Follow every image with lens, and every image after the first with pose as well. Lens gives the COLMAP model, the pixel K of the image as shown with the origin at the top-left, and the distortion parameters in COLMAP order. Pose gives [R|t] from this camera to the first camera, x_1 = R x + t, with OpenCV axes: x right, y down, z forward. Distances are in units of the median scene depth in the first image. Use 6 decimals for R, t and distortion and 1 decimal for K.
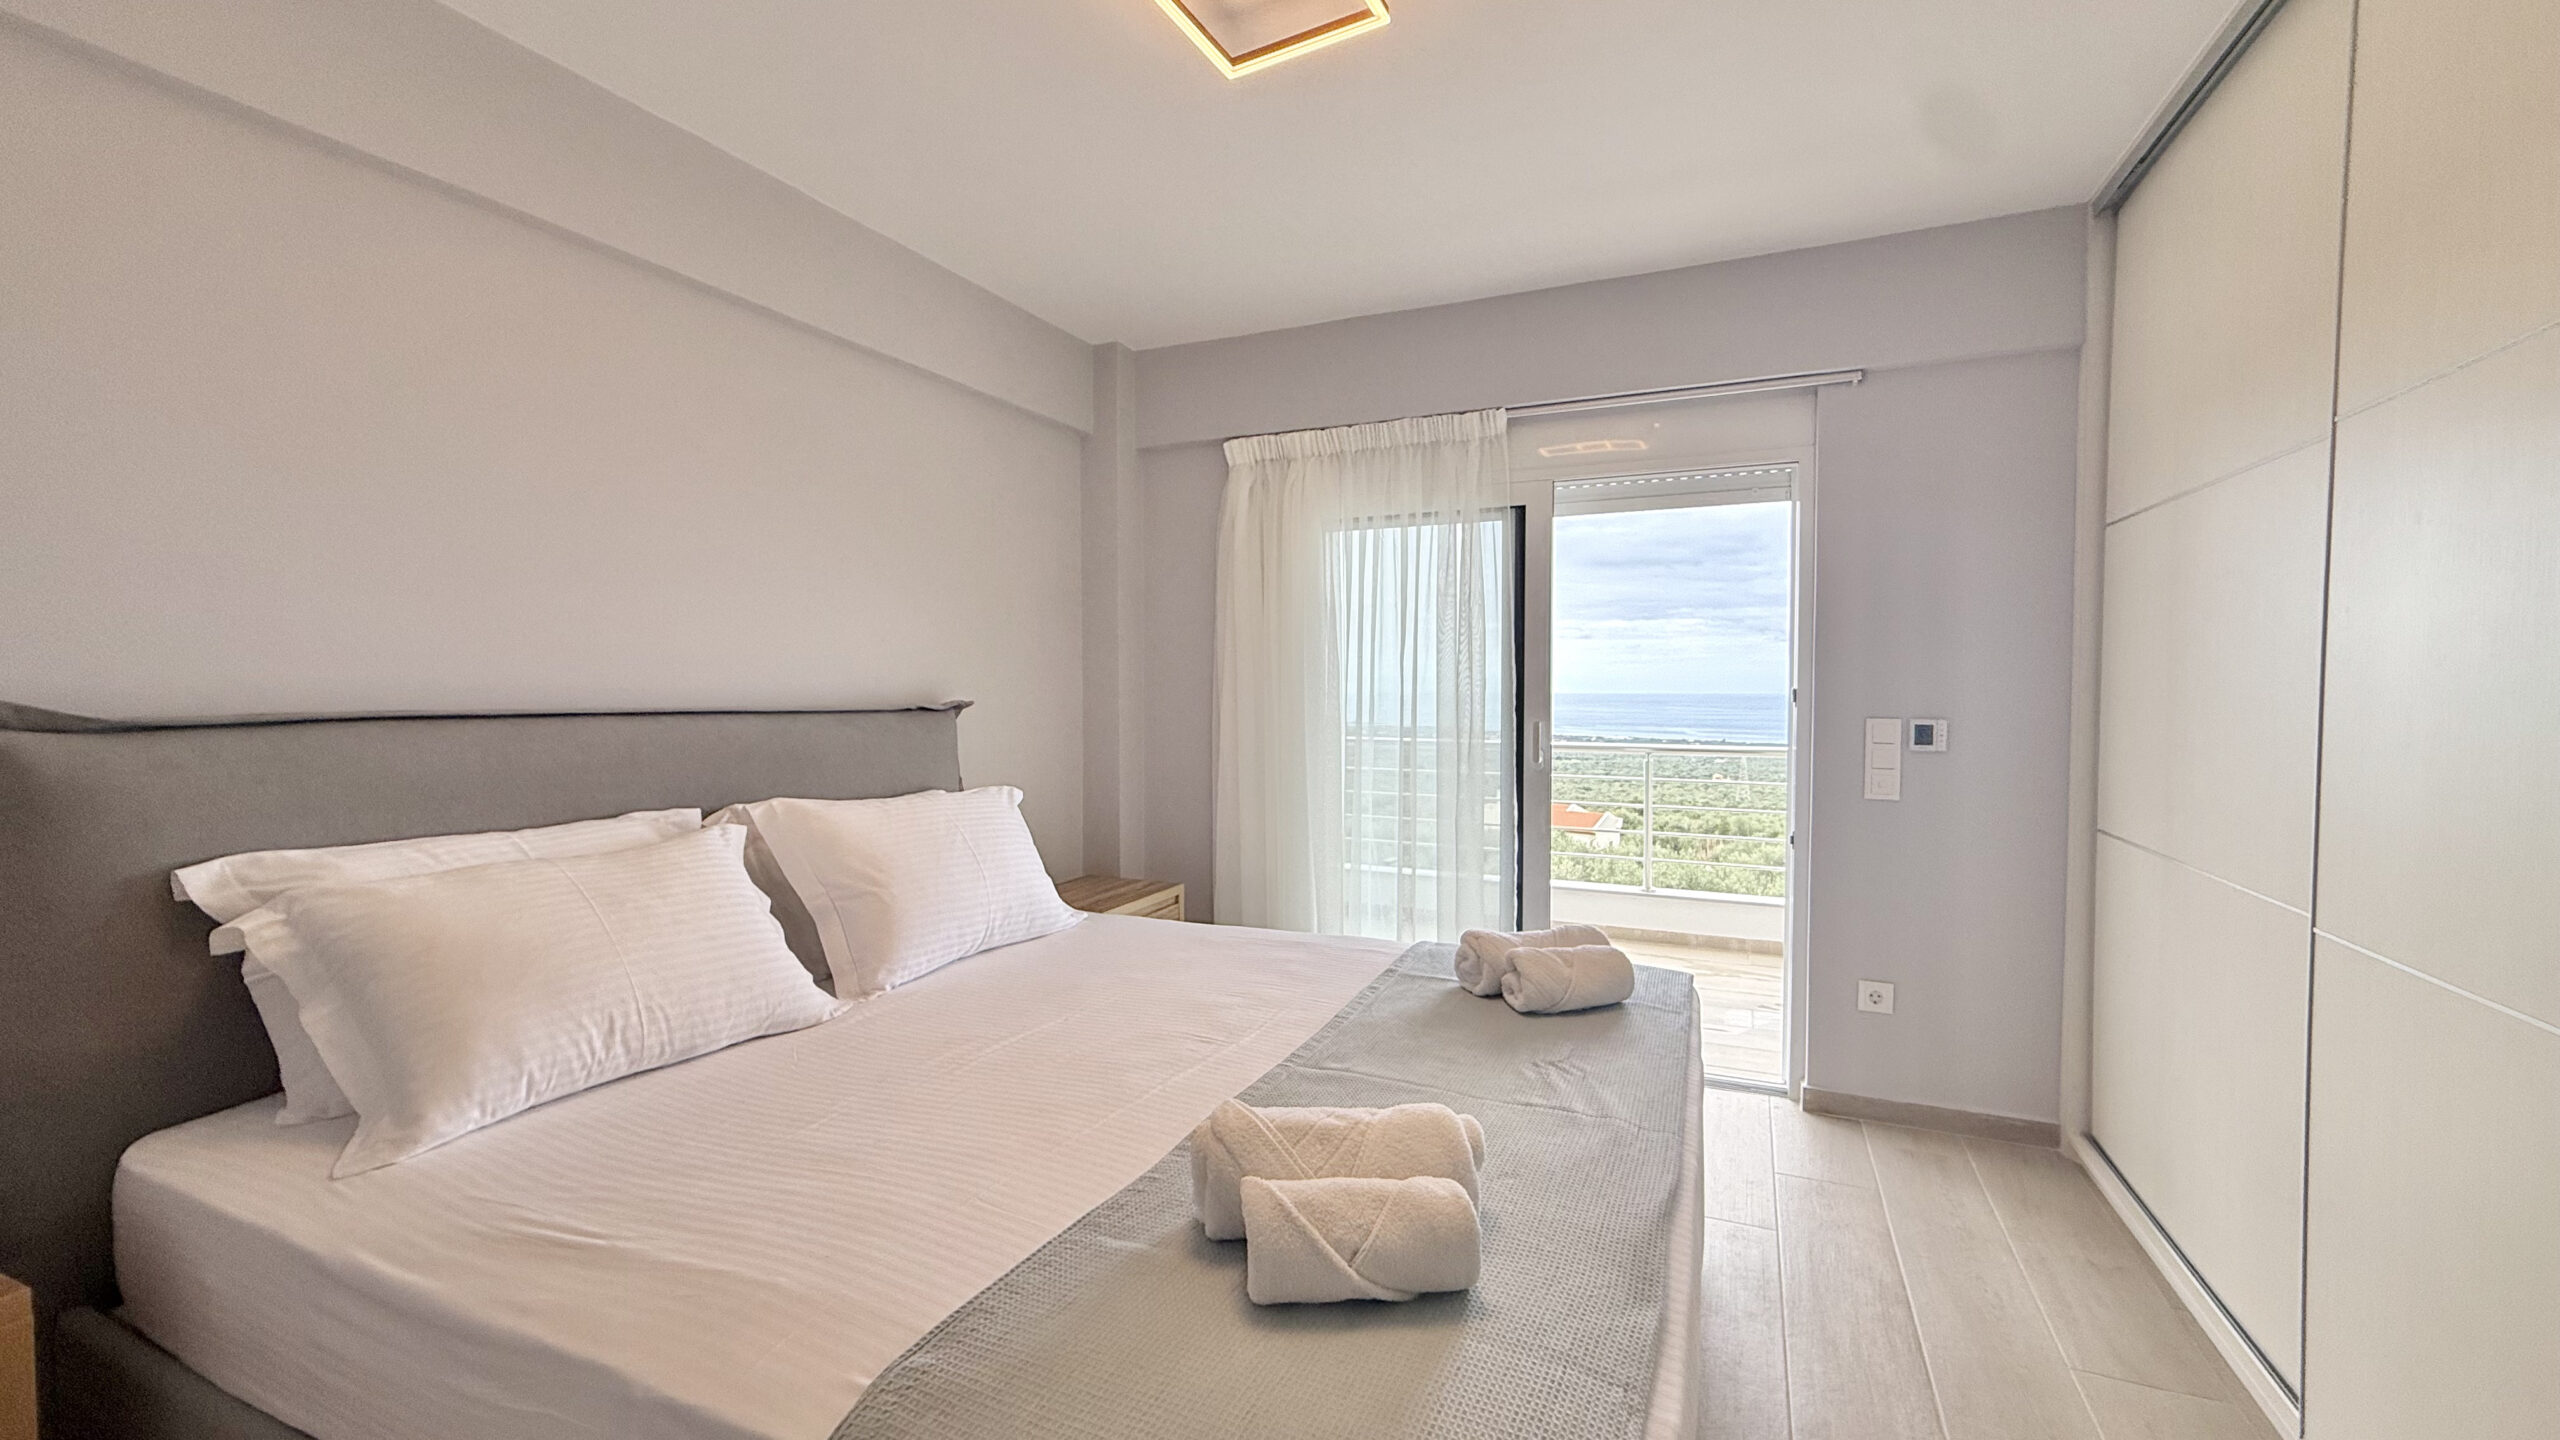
lens RADIAL K [[1009.7, 0, 1274.1], [0, 1009.7, 730.3], [0, 0, 1]] dist [0.001670, 0.000037]
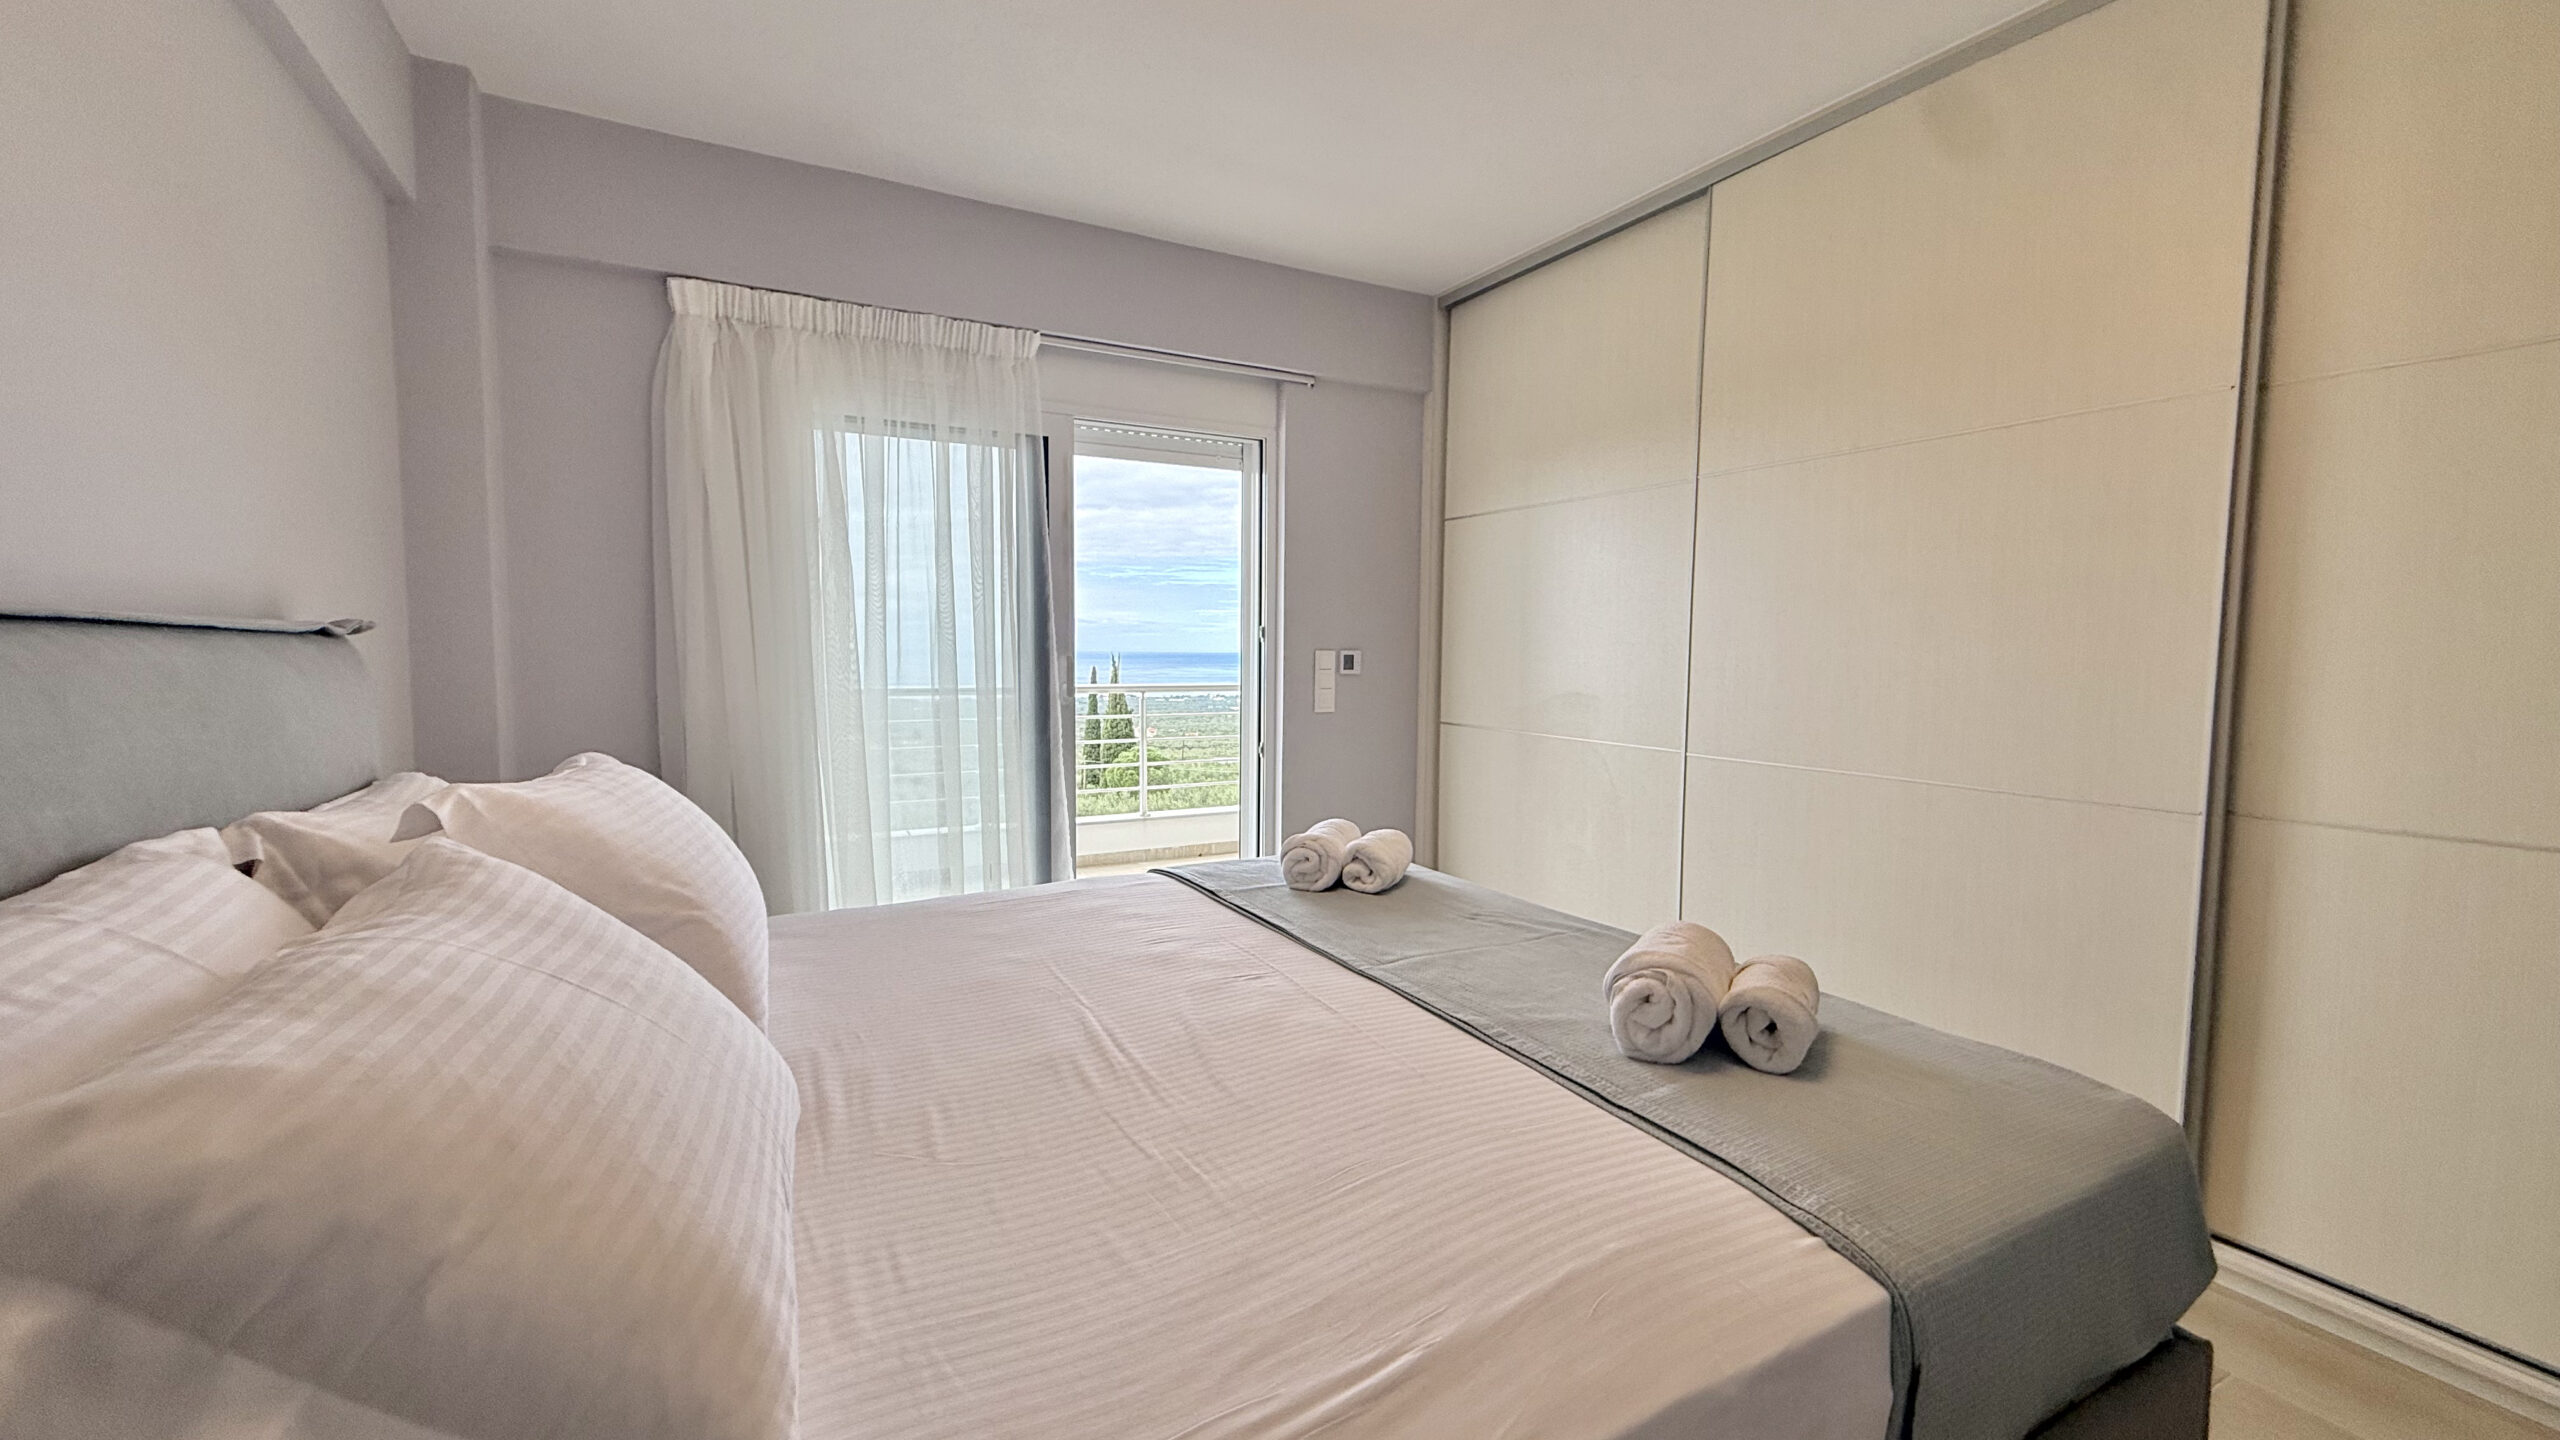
lens RADIAL K [[1009.7, 0, 1280.8], [0, 1009.7, 718.6], [0, 0, 1]] dist [0.001670, 0.000037]
pose [[0.605342, -0.053620, 0.794157, -0.476605], [0.028716, 0.998550, 0.045532, 0.015815], [-0.795447, -0.004757, 0.606004, 0.252622]]
